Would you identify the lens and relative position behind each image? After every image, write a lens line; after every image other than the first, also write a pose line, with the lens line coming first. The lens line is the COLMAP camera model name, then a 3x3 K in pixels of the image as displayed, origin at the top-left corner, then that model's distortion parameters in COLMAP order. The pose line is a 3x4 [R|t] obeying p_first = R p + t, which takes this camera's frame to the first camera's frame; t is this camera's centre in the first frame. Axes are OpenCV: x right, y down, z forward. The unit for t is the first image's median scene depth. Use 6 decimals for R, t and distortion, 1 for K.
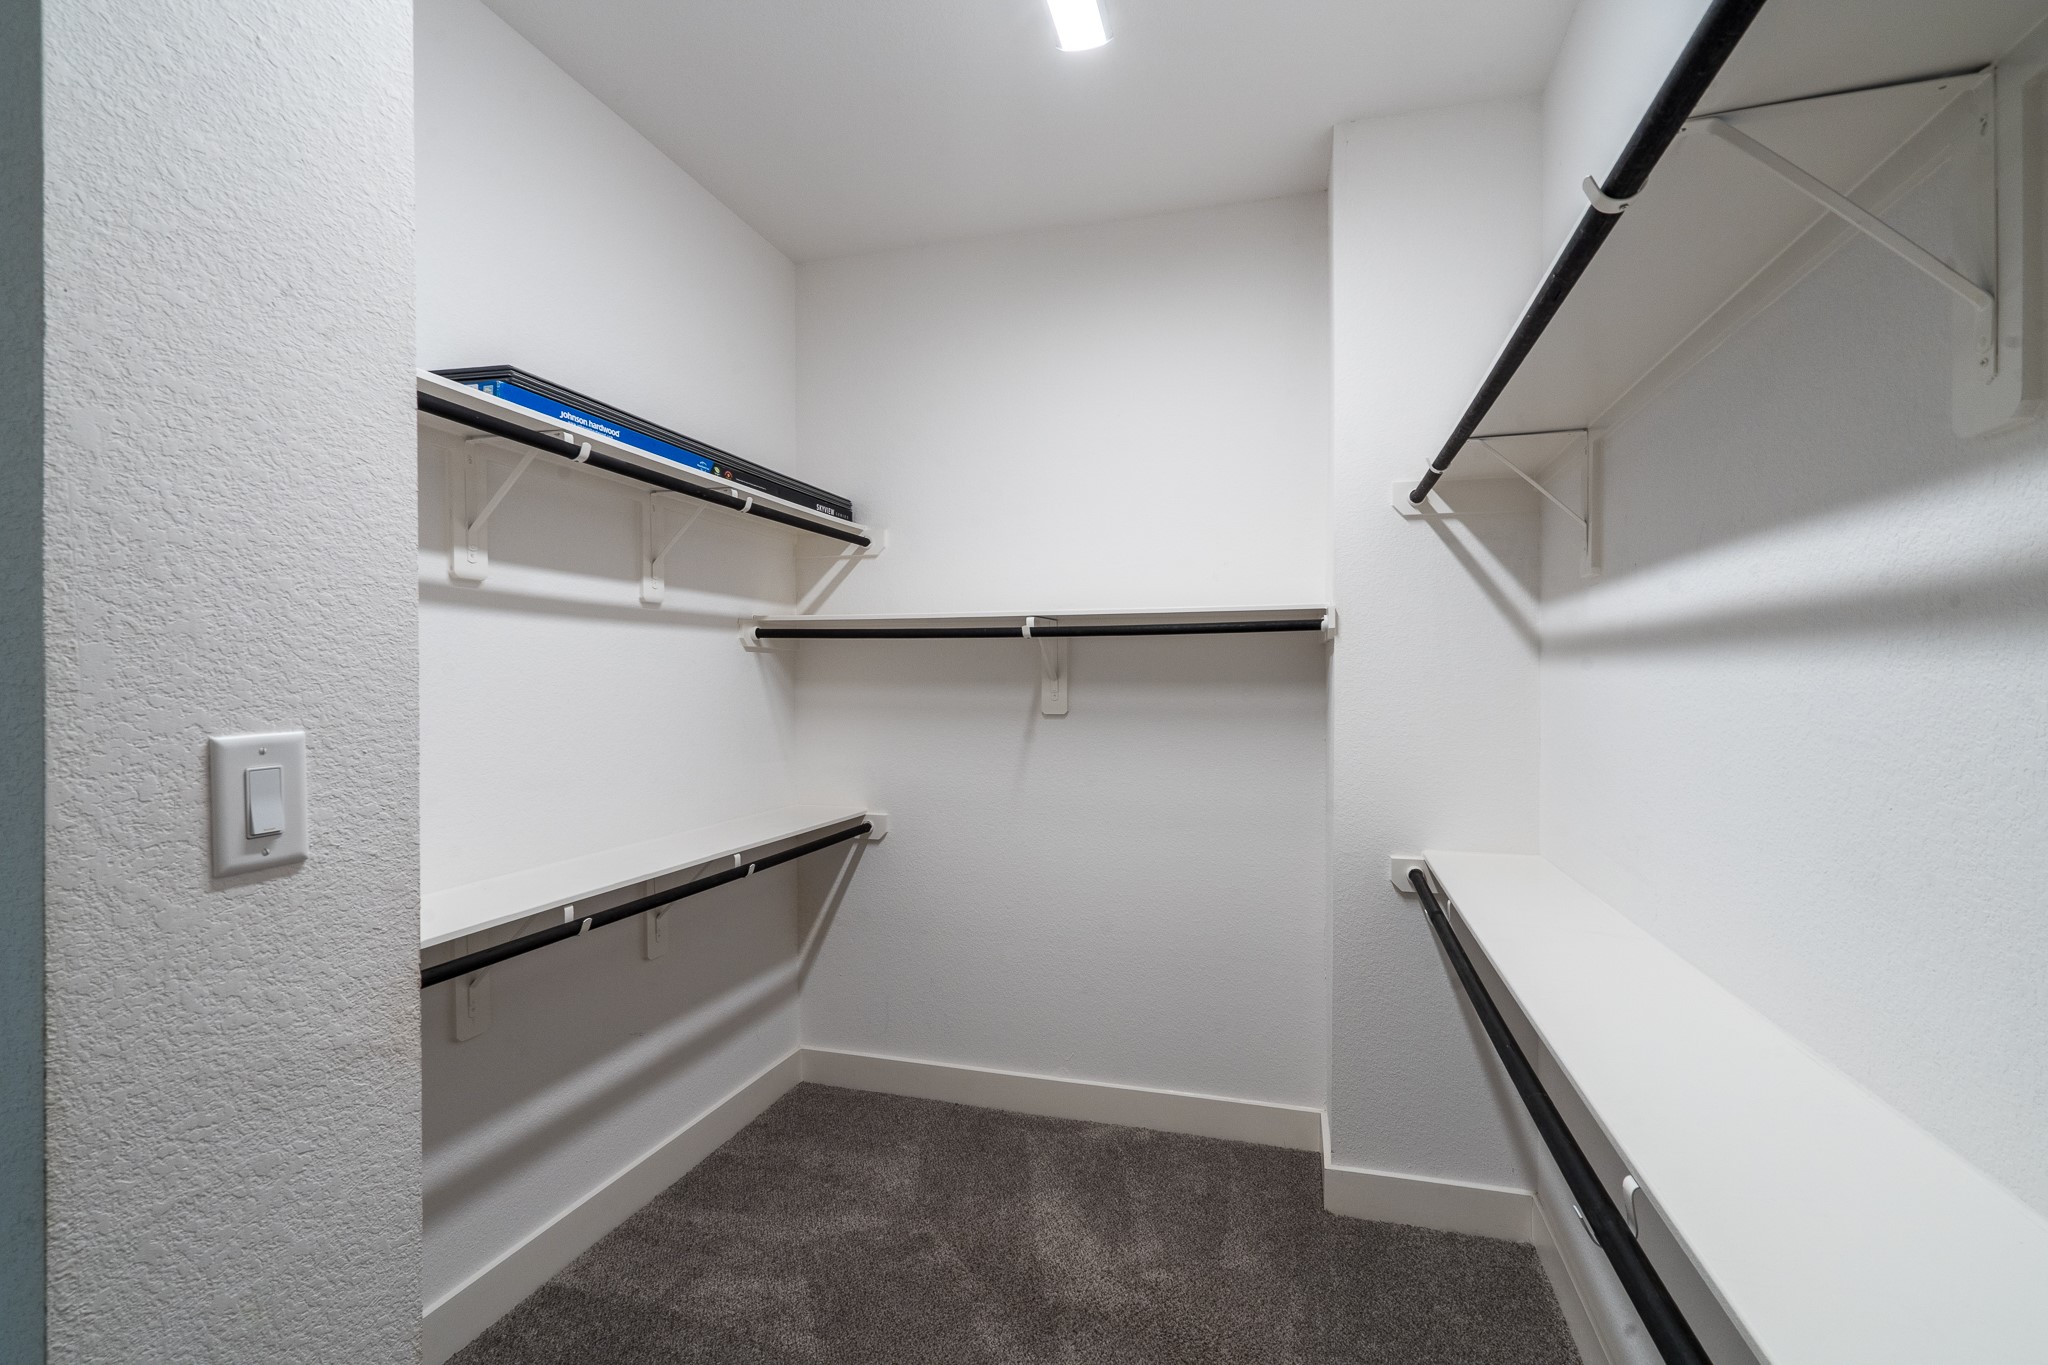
lens RADIAL K [[975.2, 0, 1026.8], [0, 975.2, 685.3], [0, 0, 1]] dist [-0.002904, 0.000443]
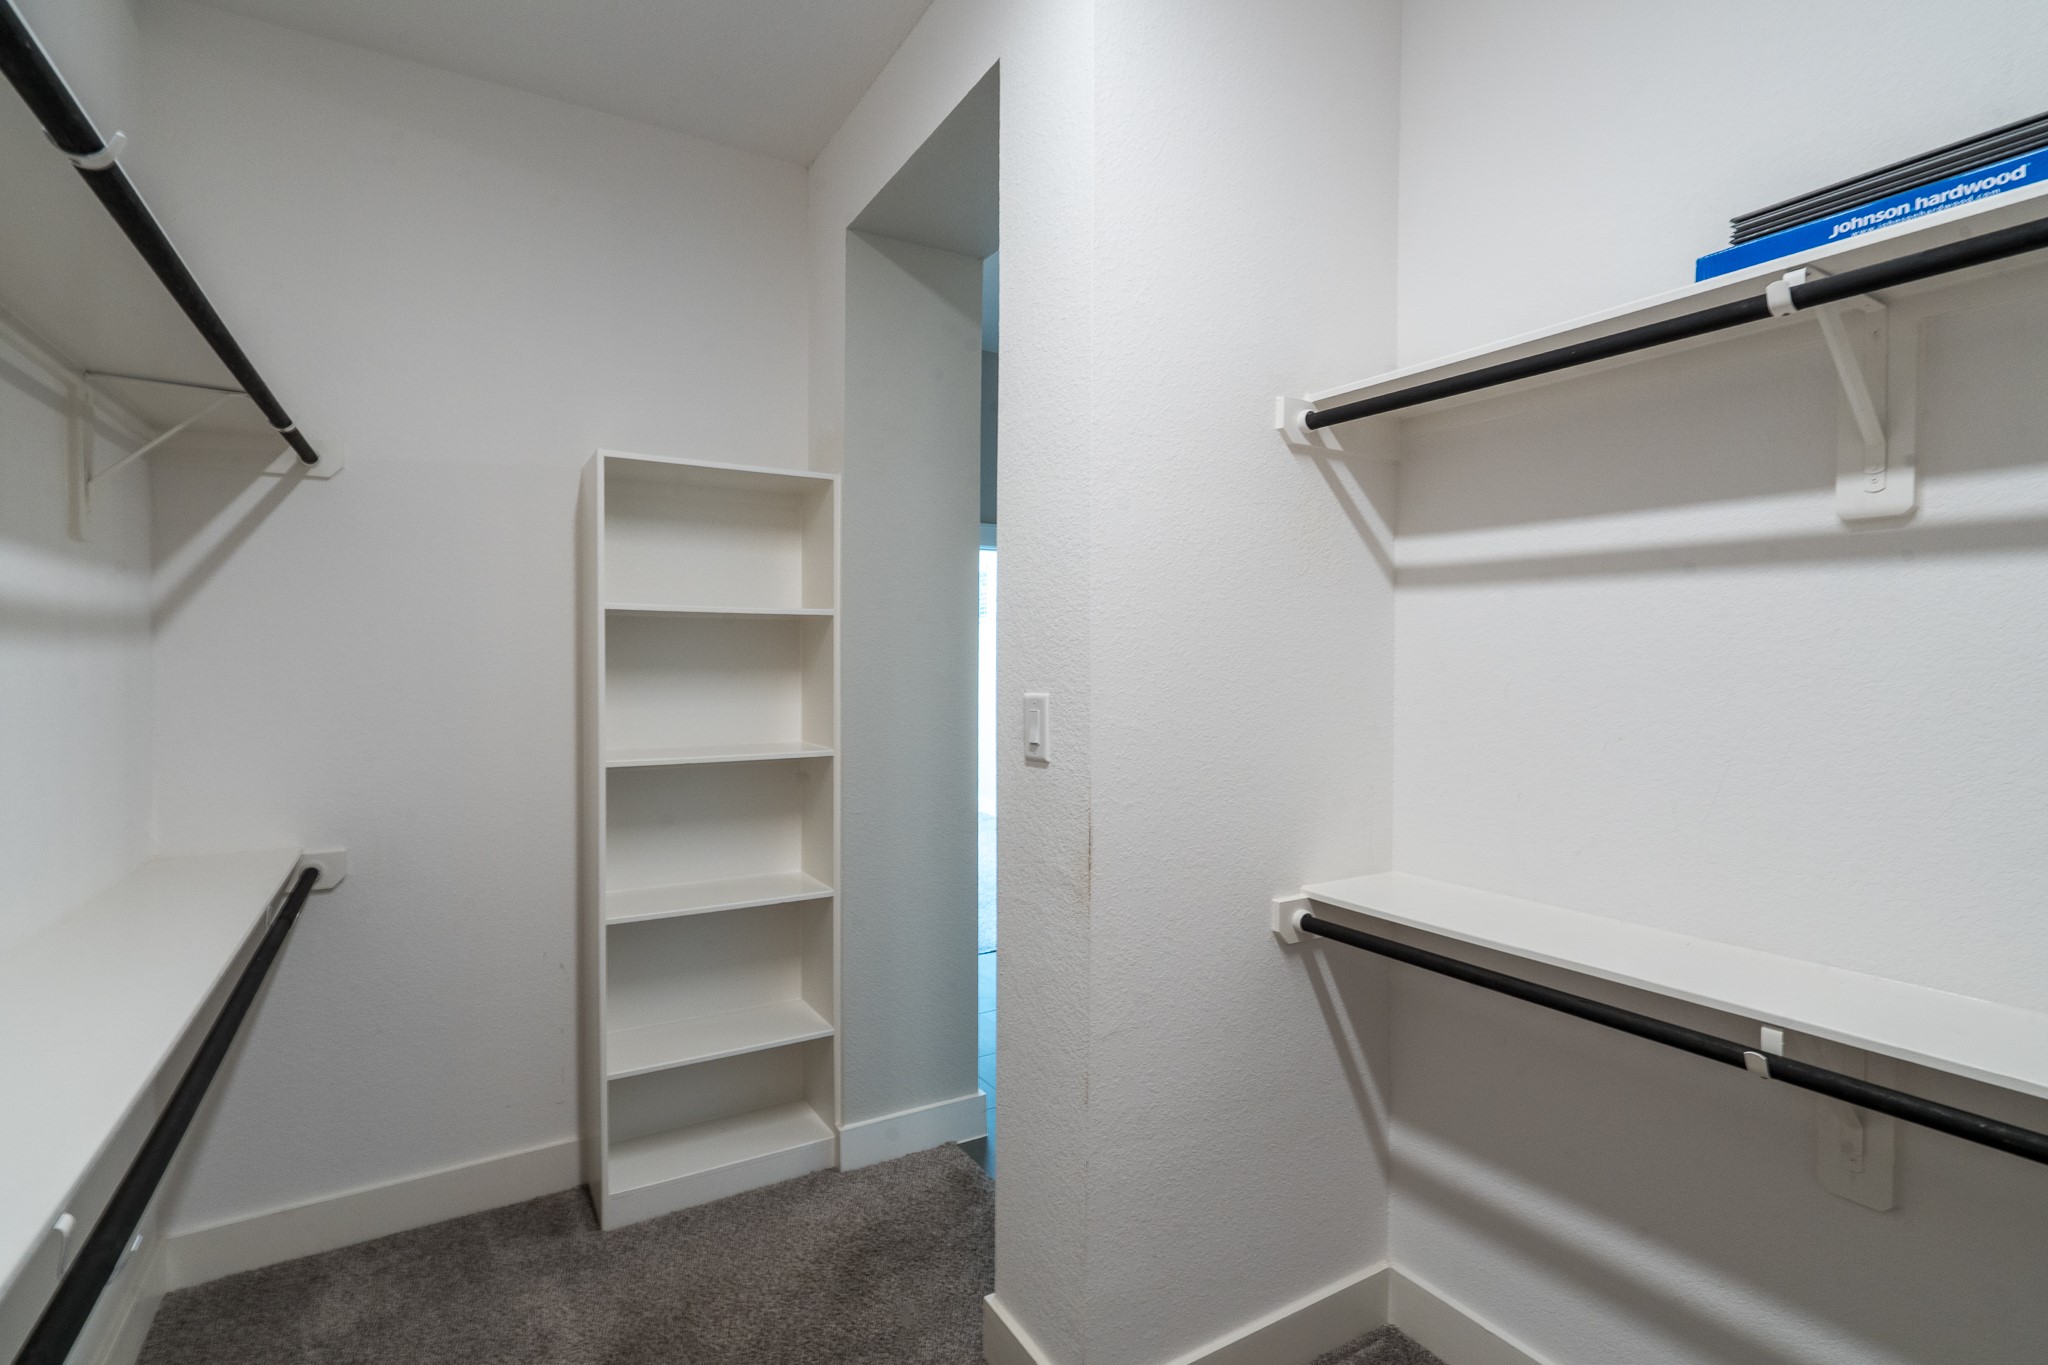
lens RADIAL K [[975.2, 0, 1026.8], [0, 975.2, 685.3], [0, 0, 1]] dist [-0.002904, 0.000443]
pose [[-0.682628, 0.010275, -0.730694, 0.654979], [-0.007689, 0.999745, 0.021241, -0.009445], [0.730726, 0.020118, -0.682374, 2.216141]]
